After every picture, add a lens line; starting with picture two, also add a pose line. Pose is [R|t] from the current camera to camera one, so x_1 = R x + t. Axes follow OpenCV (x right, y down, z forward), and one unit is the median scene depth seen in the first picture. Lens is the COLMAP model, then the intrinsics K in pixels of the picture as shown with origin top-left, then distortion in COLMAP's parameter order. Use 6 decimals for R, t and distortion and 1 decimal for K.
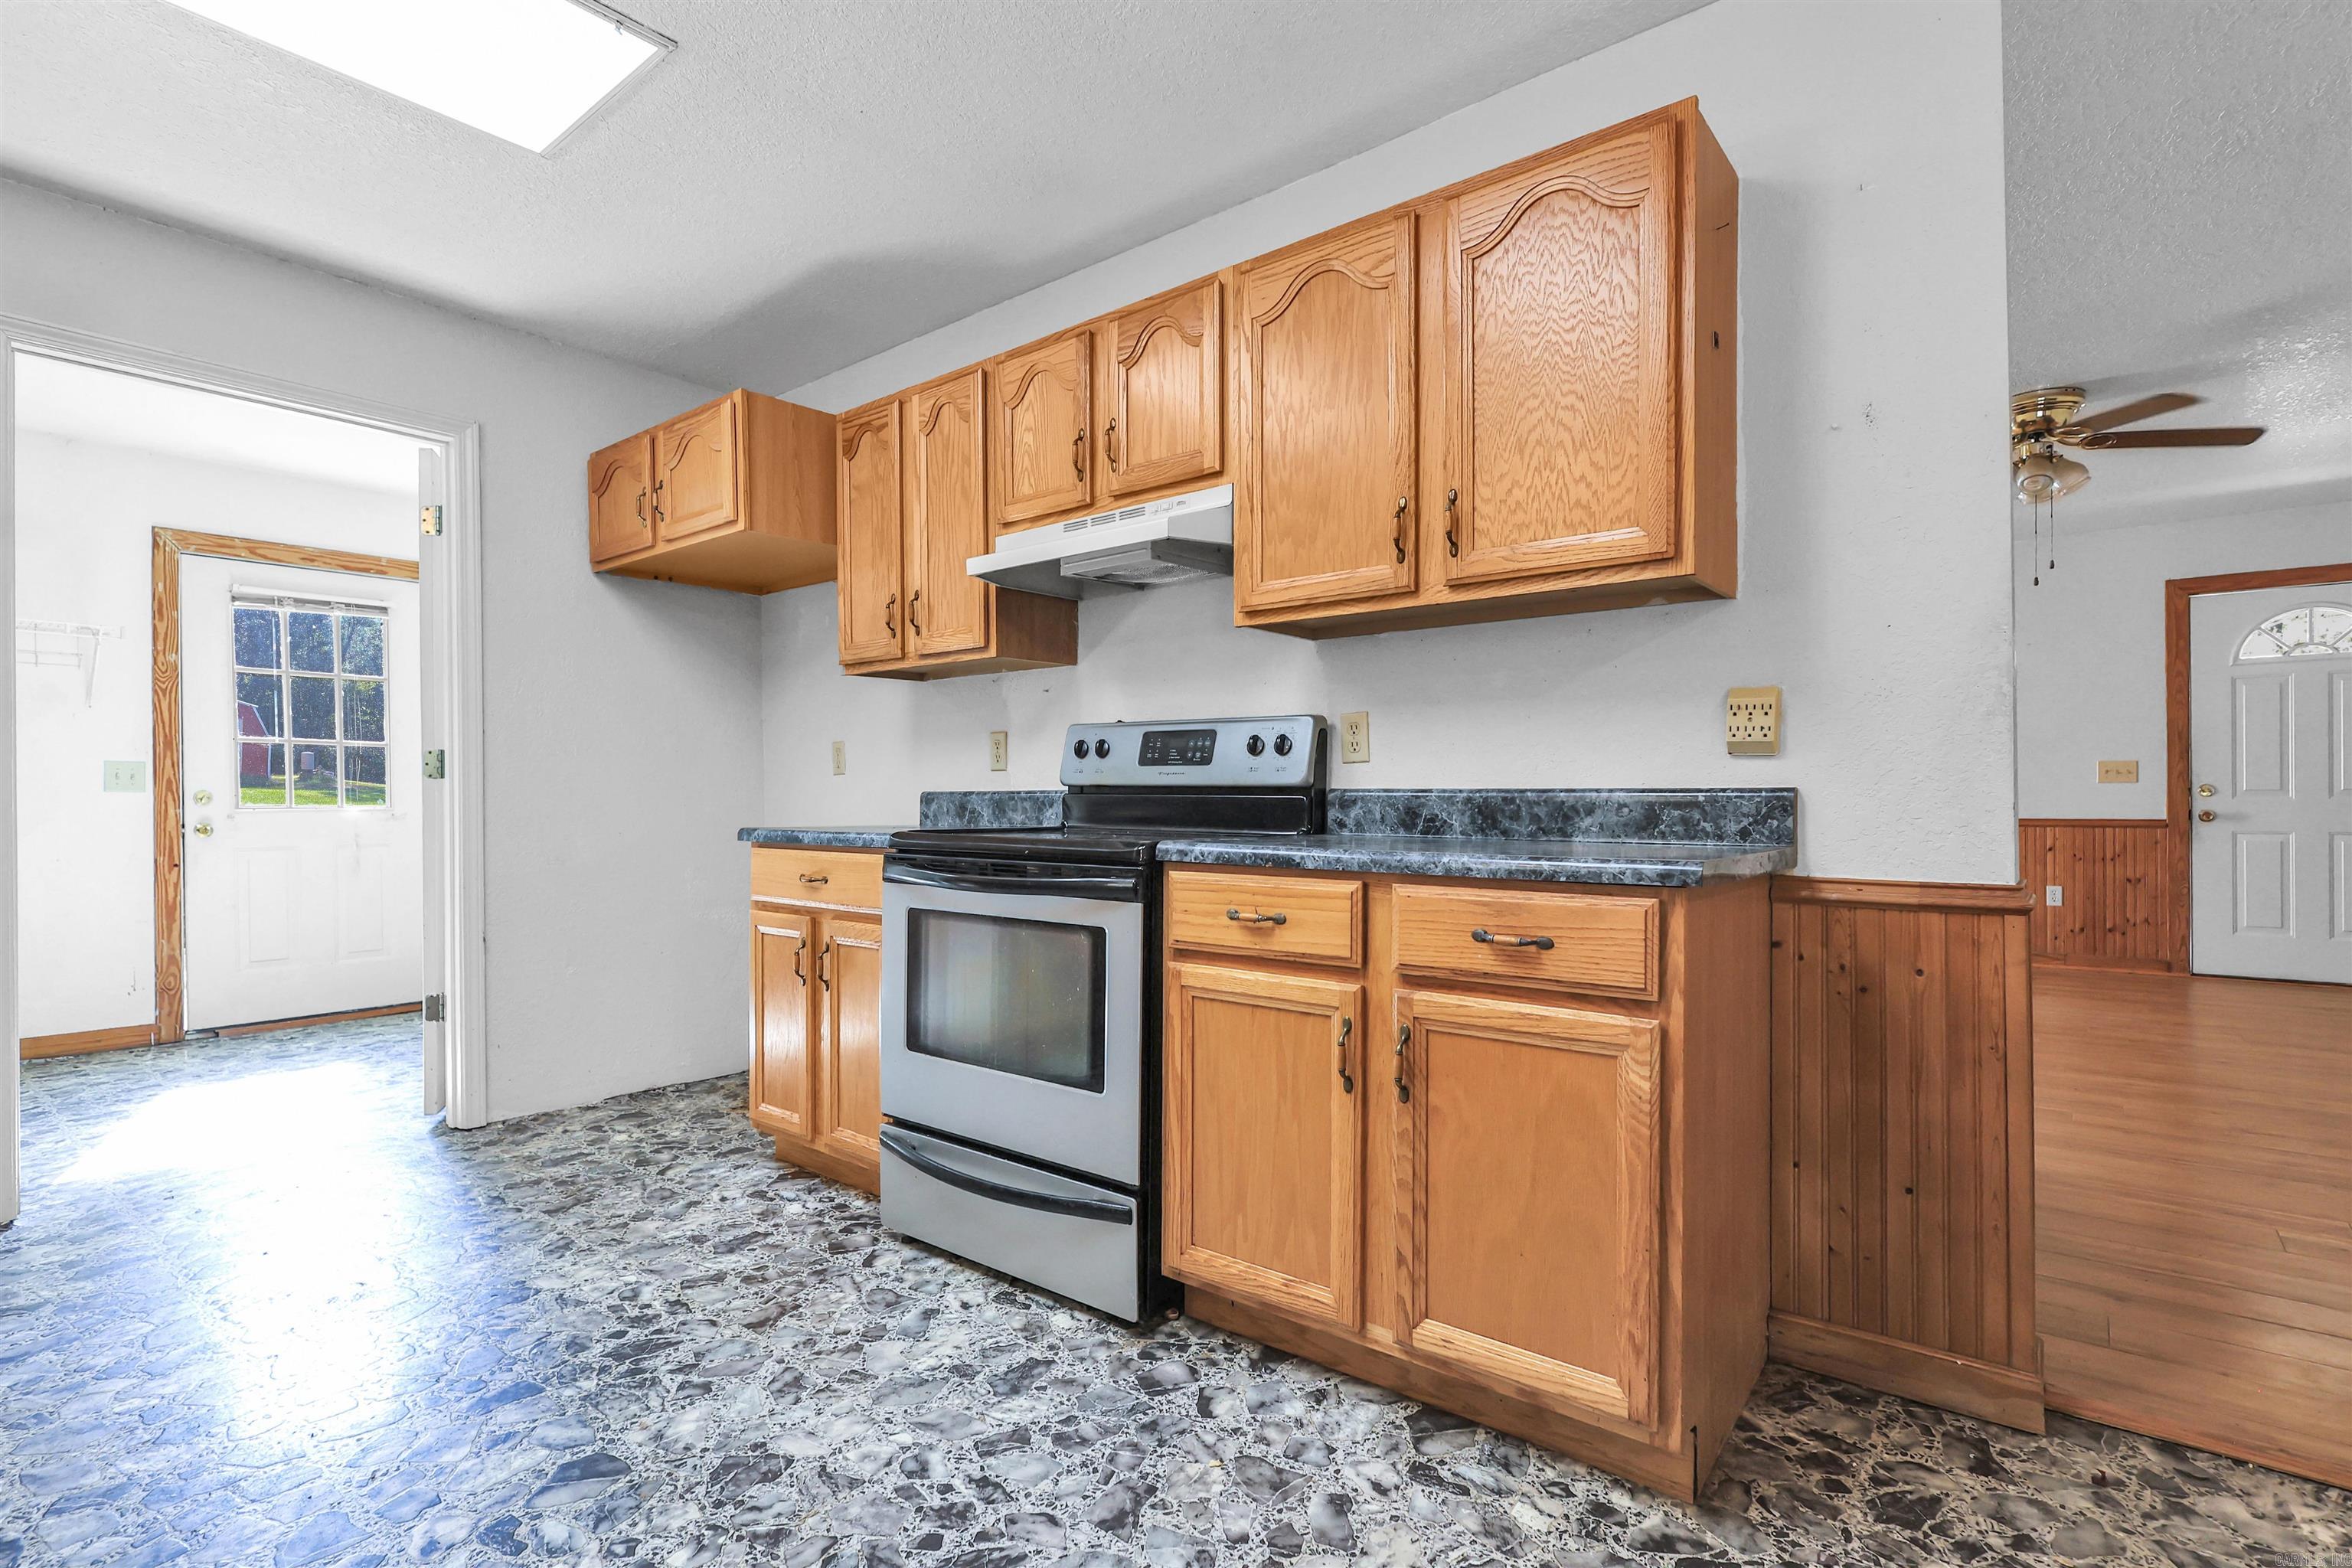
lens RADIAL K [[1120.7, 0, 1149.2], [0, 1120.7, 804.1], [0, 0, 1]] dist [-0.001349, -0.000159]
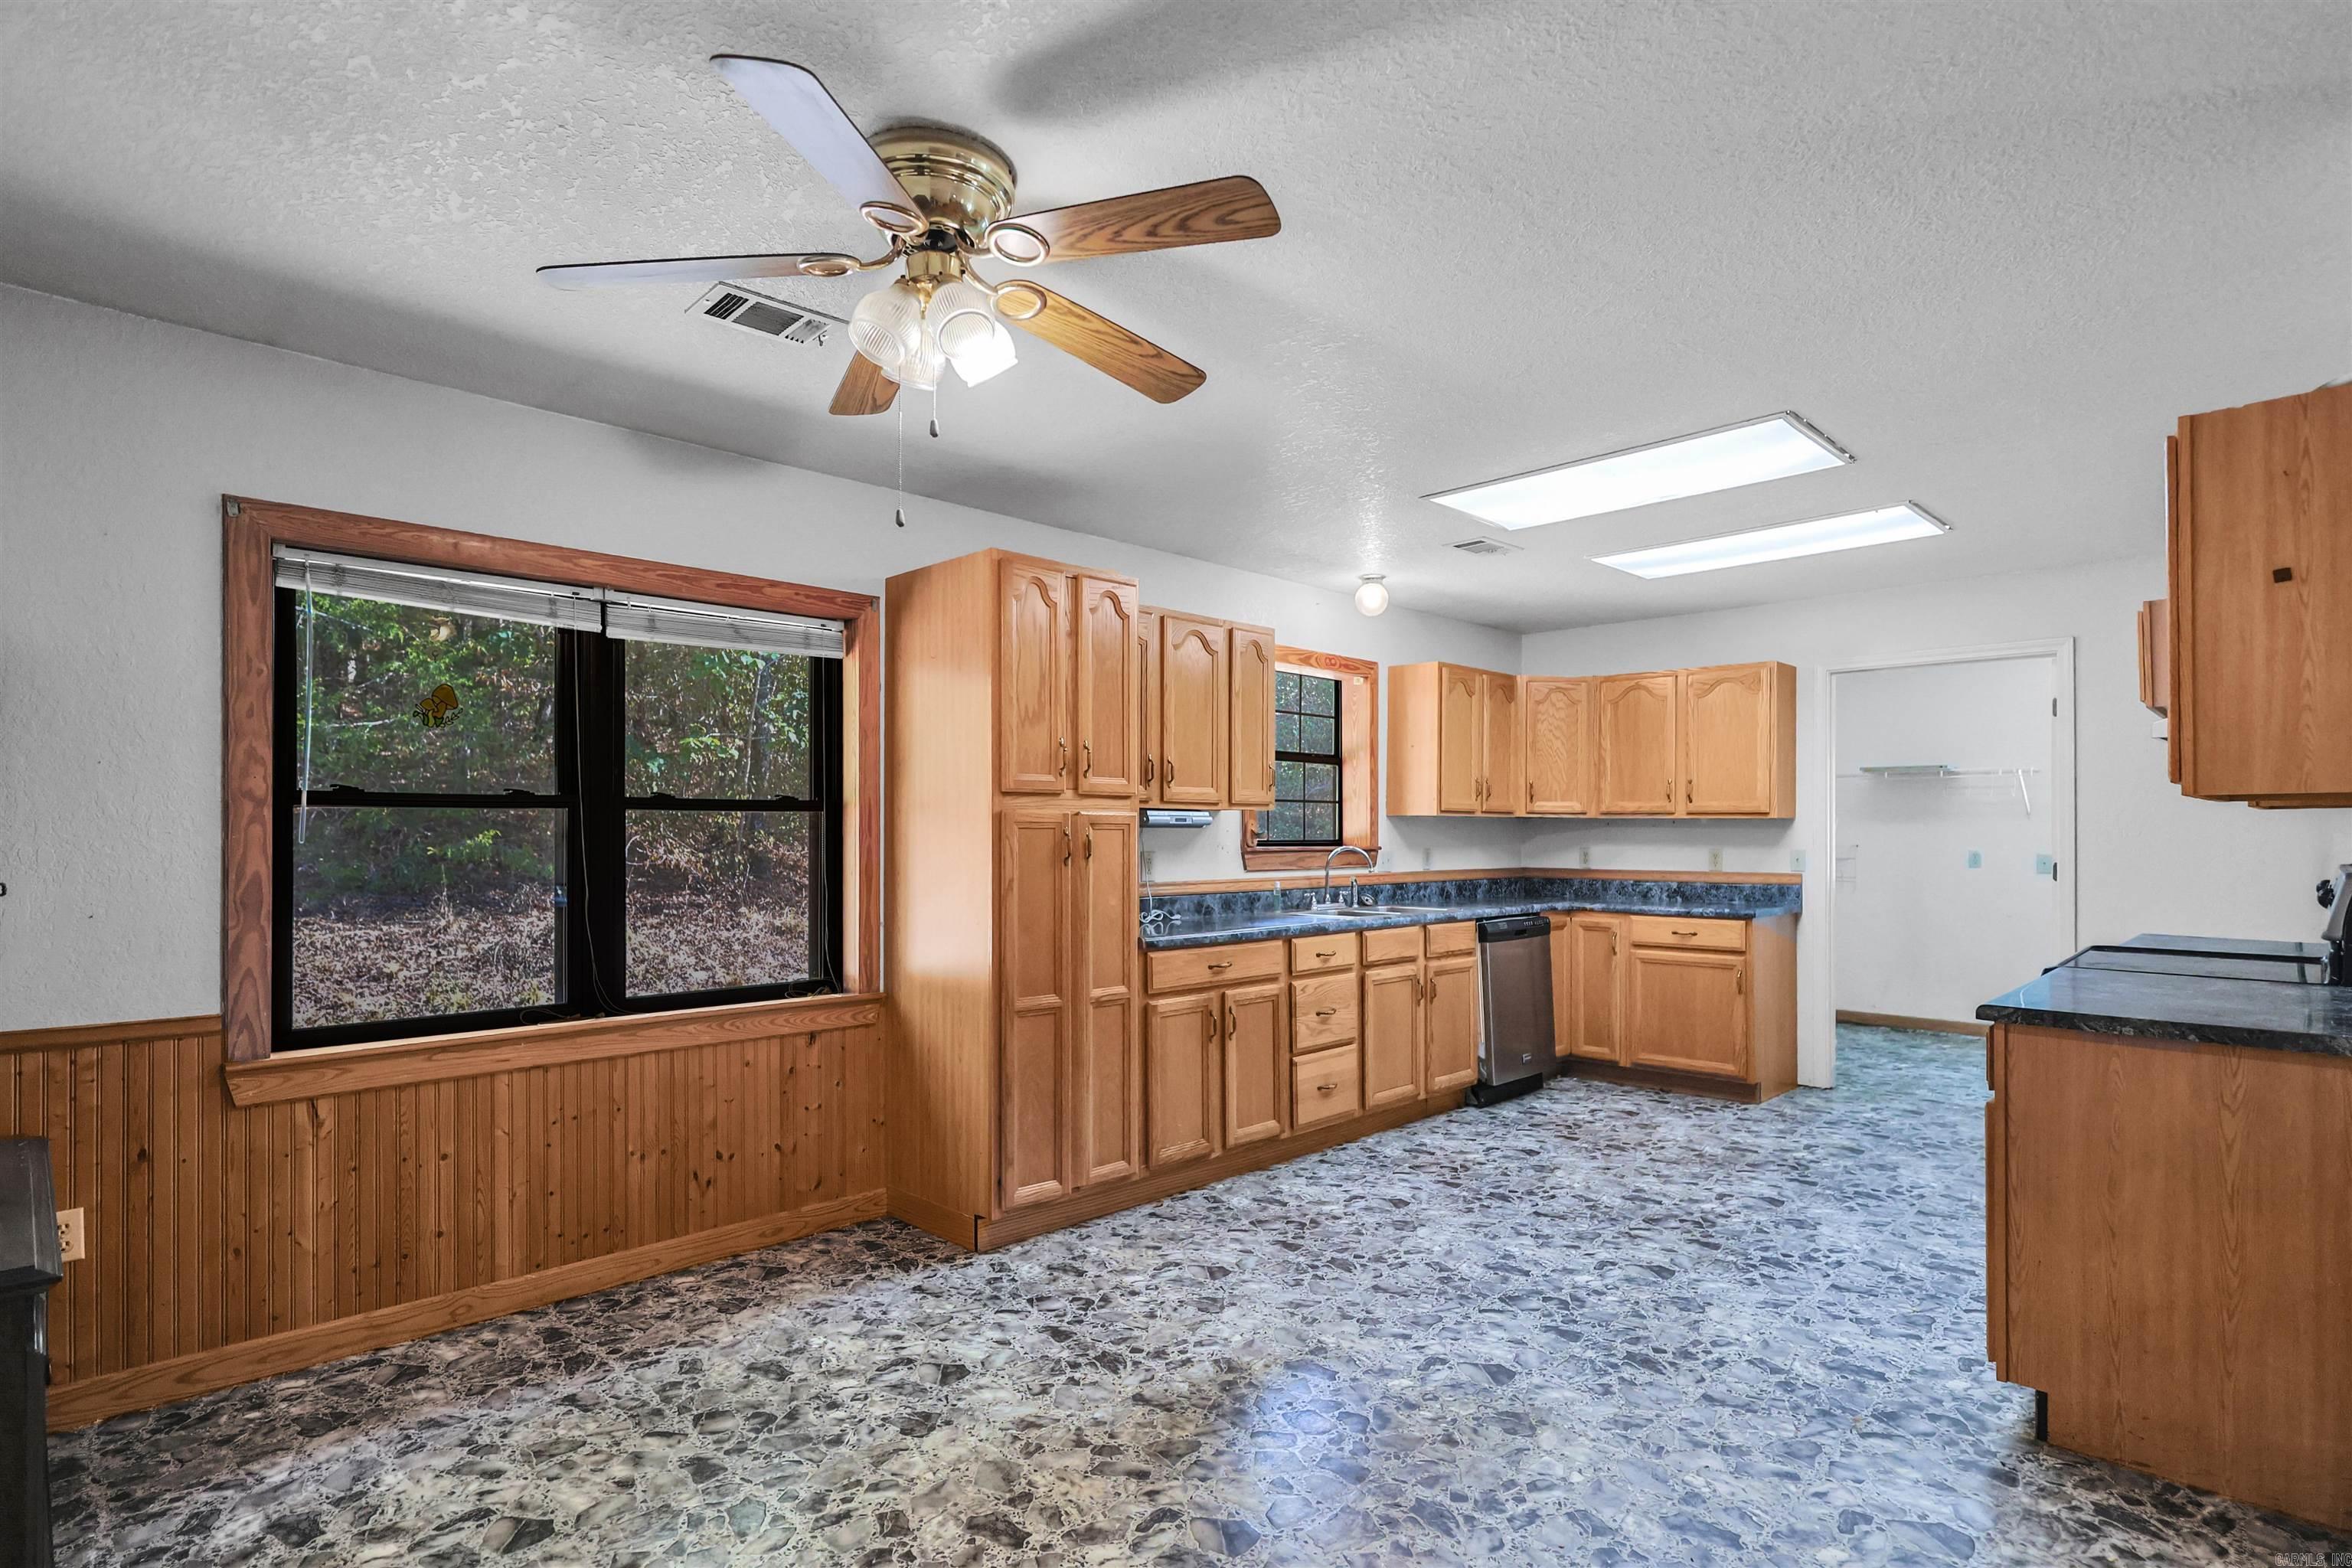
lens RADIAL K [[1180.1, 0, 1200.1], [0, 1180.1, 817.8], [0, 0, 1]] dist [0.003068, 0.000024]
pose [[-0.094344, -0.010816, -0.995481, 1.507169], [-0.005432, 0.999932, -0.010349, -0.125907], [0.995525, 0.004431, -0.094396, 0.028664]]
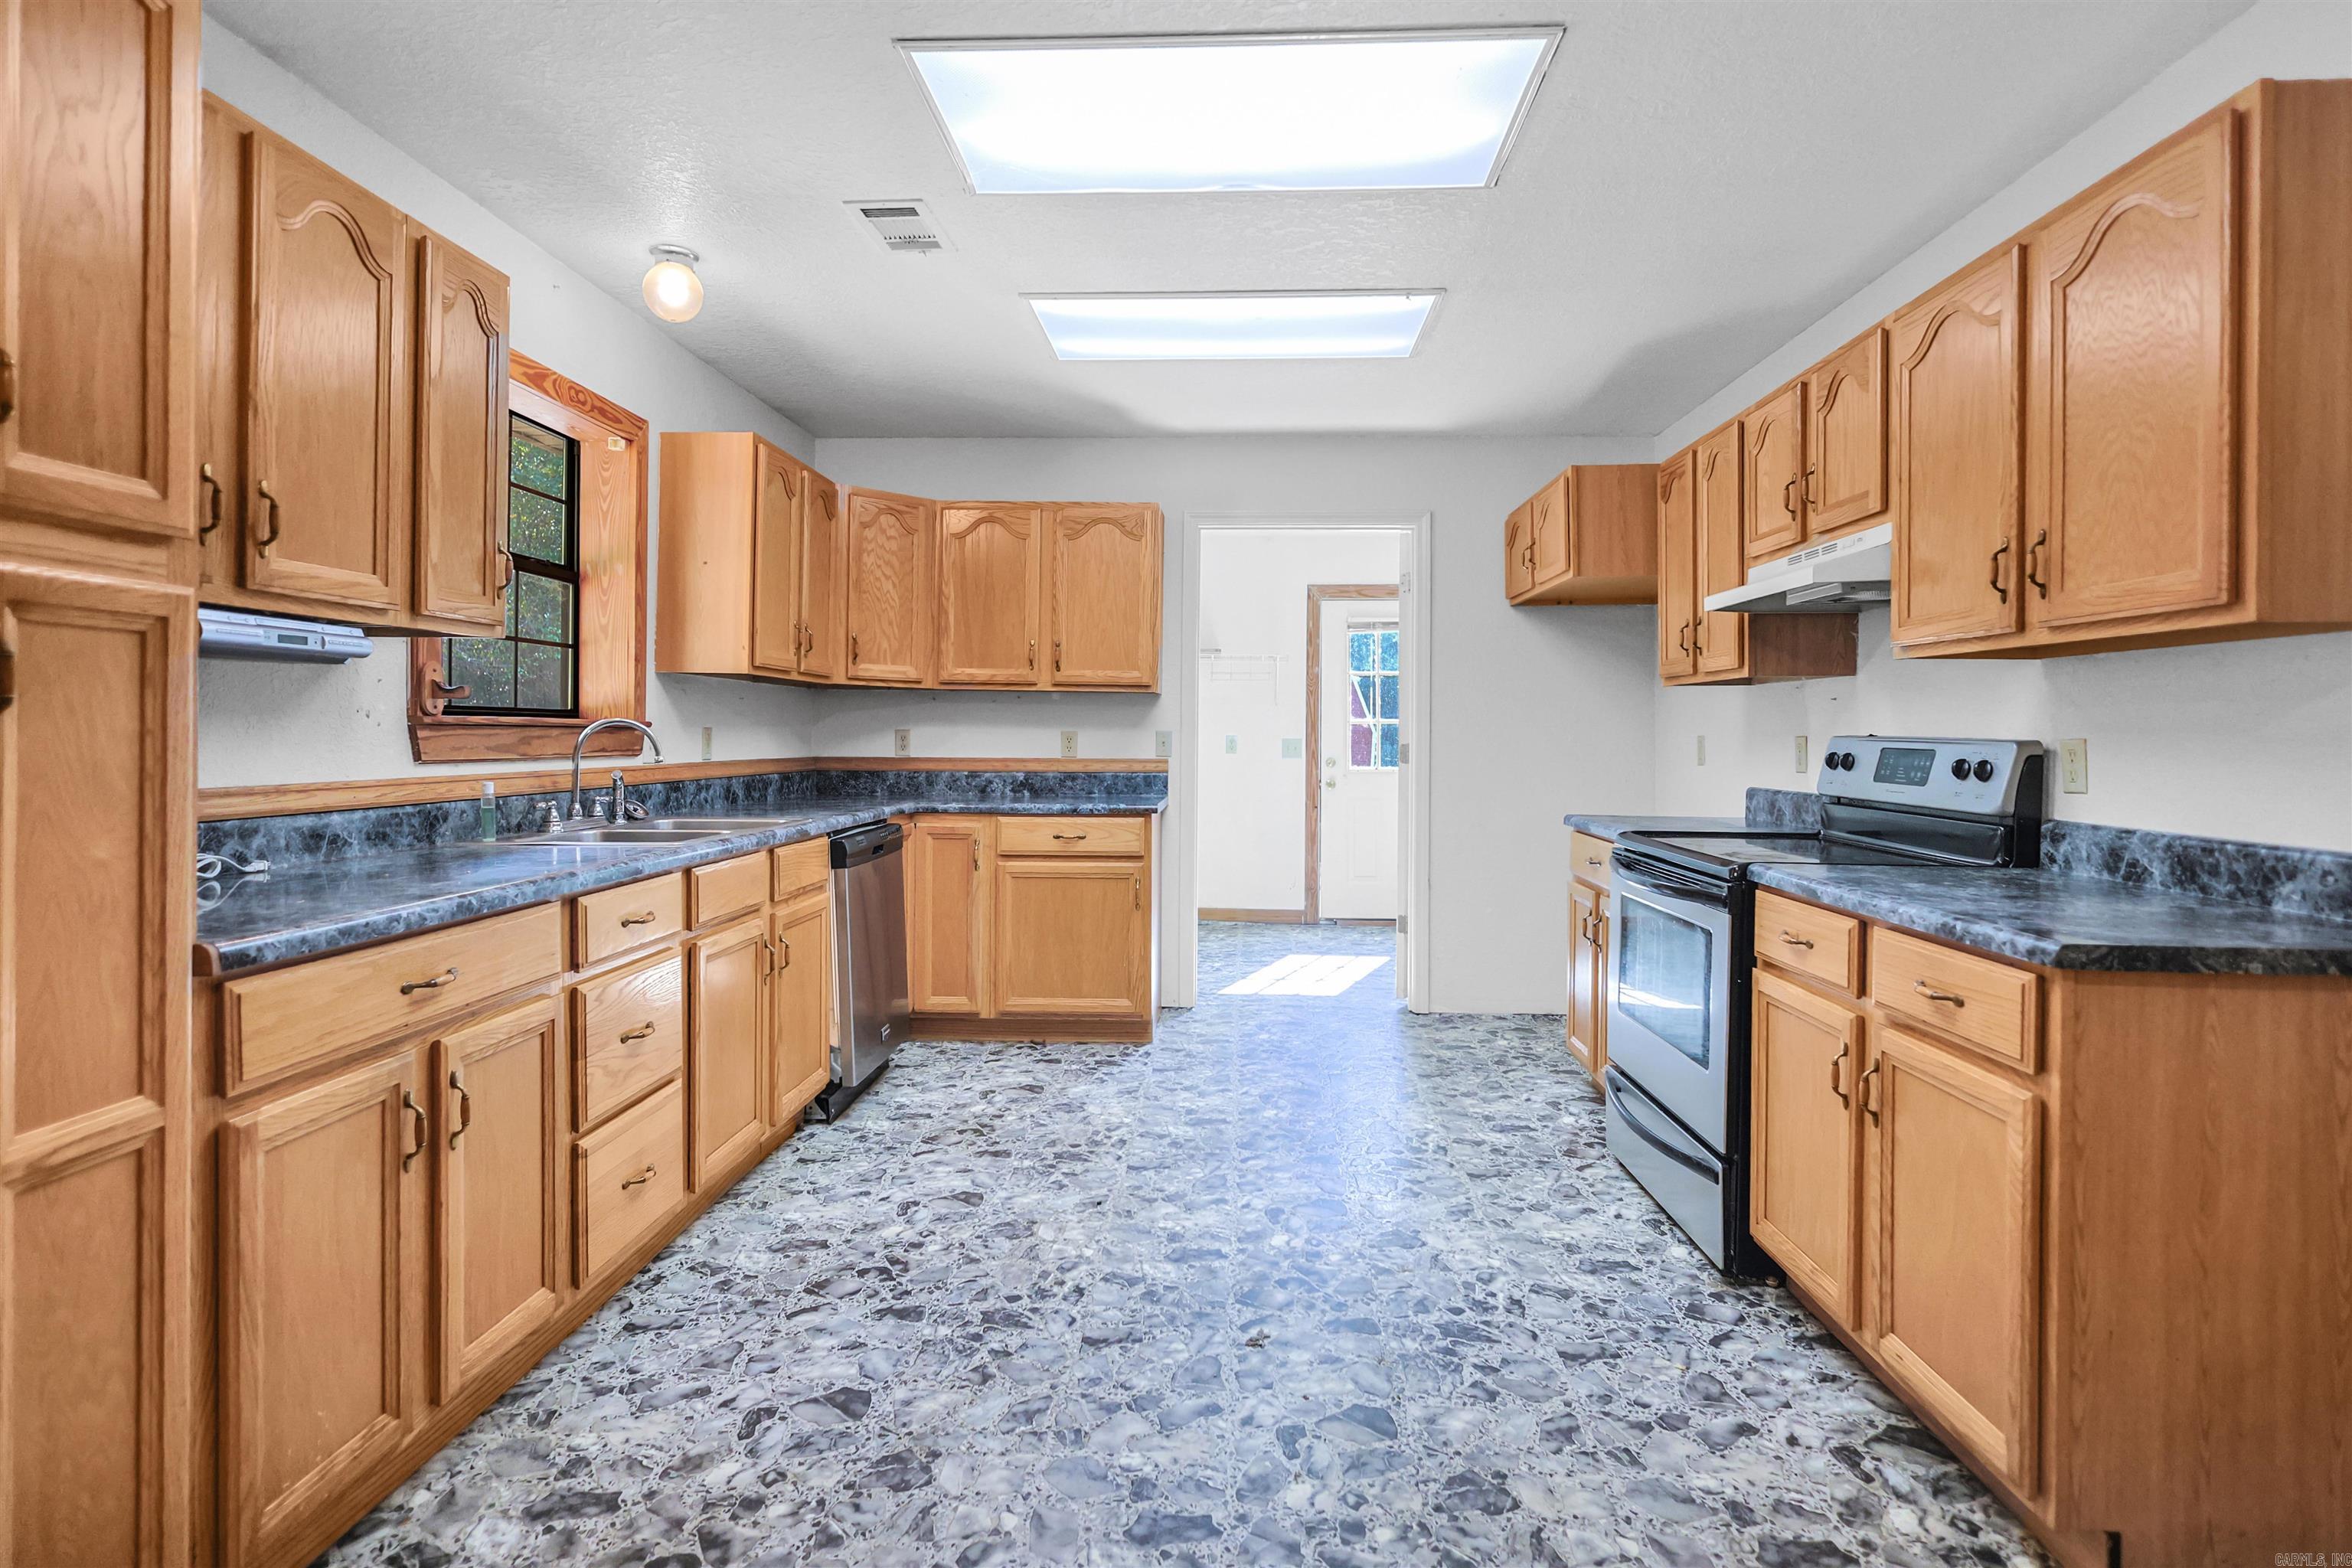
lens RADIAL K [[1152.2, 0, 1161.1], [0, 1152.2, 729.7], [0, 0, 1]] dist [-0.000326, 0.000521]
pose [[0.587979, 0.002613, -0.808872, 0.552143], [-0.012044, 0.999912, -0.005524, -0.081422], [0.808786, 0.012991, 0.587959, -0.174452]]
